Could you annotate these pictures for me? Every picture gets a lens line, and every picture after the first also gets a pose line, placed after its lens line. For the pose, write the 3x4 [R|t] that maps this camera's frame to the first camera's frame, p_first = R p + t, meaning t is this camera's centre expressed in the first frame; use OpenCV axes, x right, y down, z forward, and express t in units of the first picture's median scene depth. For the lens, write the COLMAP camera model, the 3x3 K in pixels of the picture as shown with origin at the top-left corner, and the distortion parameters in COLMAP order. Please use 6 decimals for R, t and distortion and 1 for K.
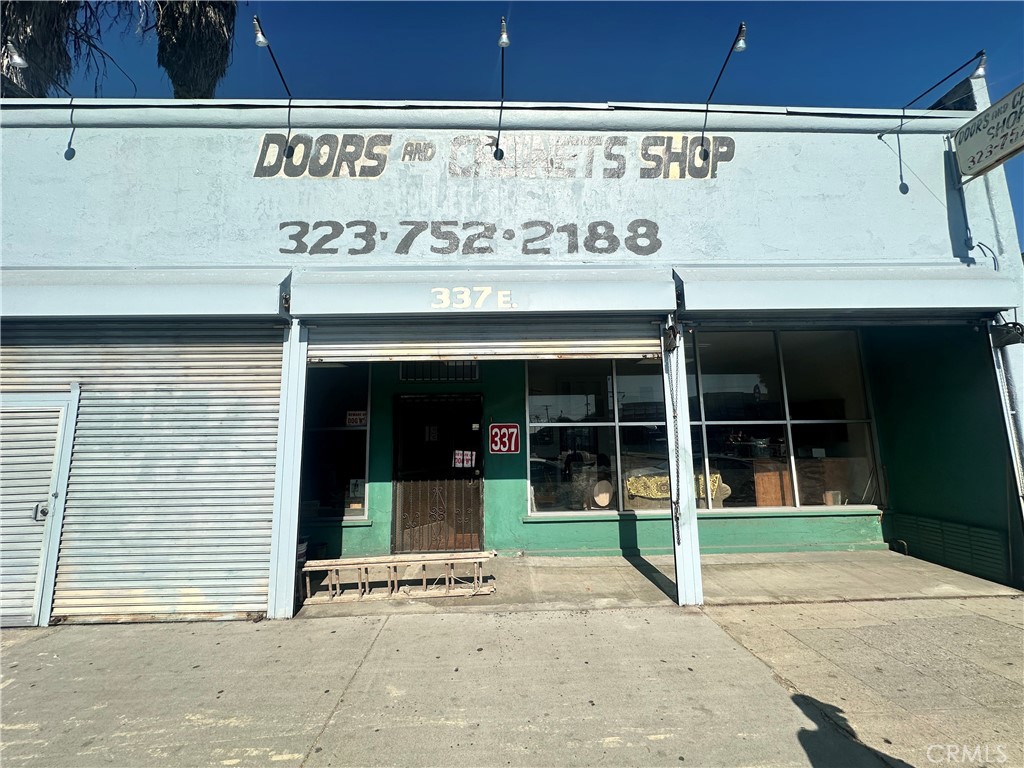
lens RADIAL K [[413.7, 0, 509.7], [0, 413.7, 389.4], [0, 0, 1]] dist [0.001202, -0.000093]
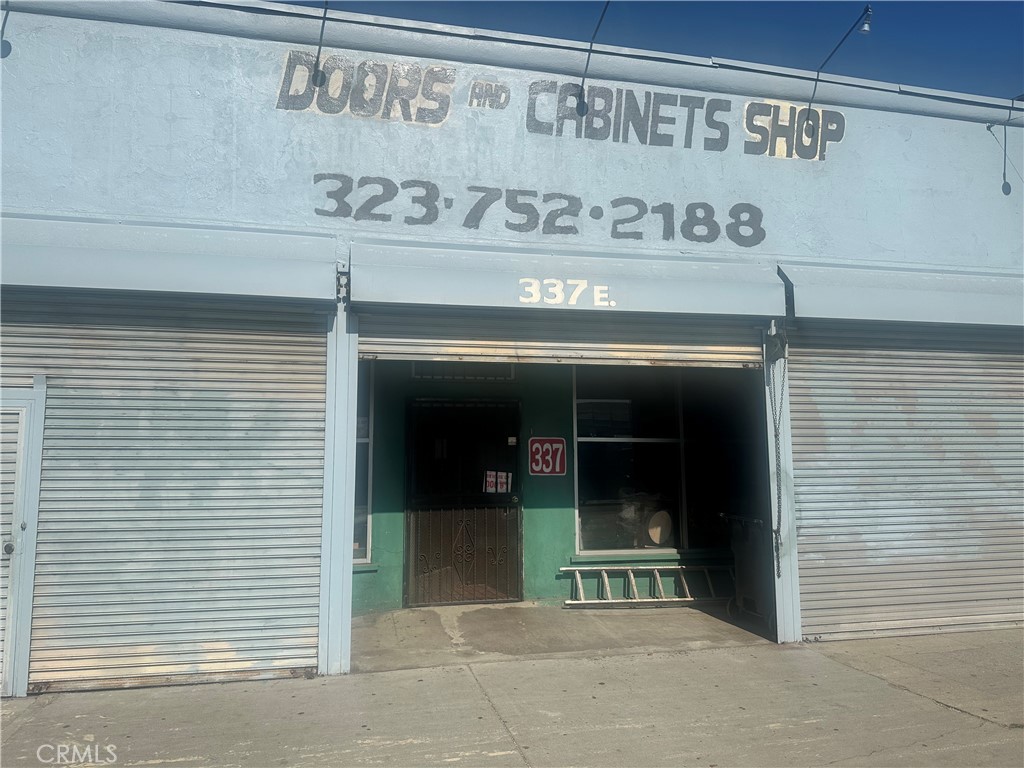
lens RADIAL K [[720.3, 0, 512.0], [0, 720.3, 384.0], [0, 0, 1]] dist [0.062919, -0.076413]
pose [[0.981579, 0.032011, 0.188358, -0.436627], [-0.036497, 0.999126, 0.020395, -0.054406], [-0.187540, -0.026894, 0.981889, -0.405339]]
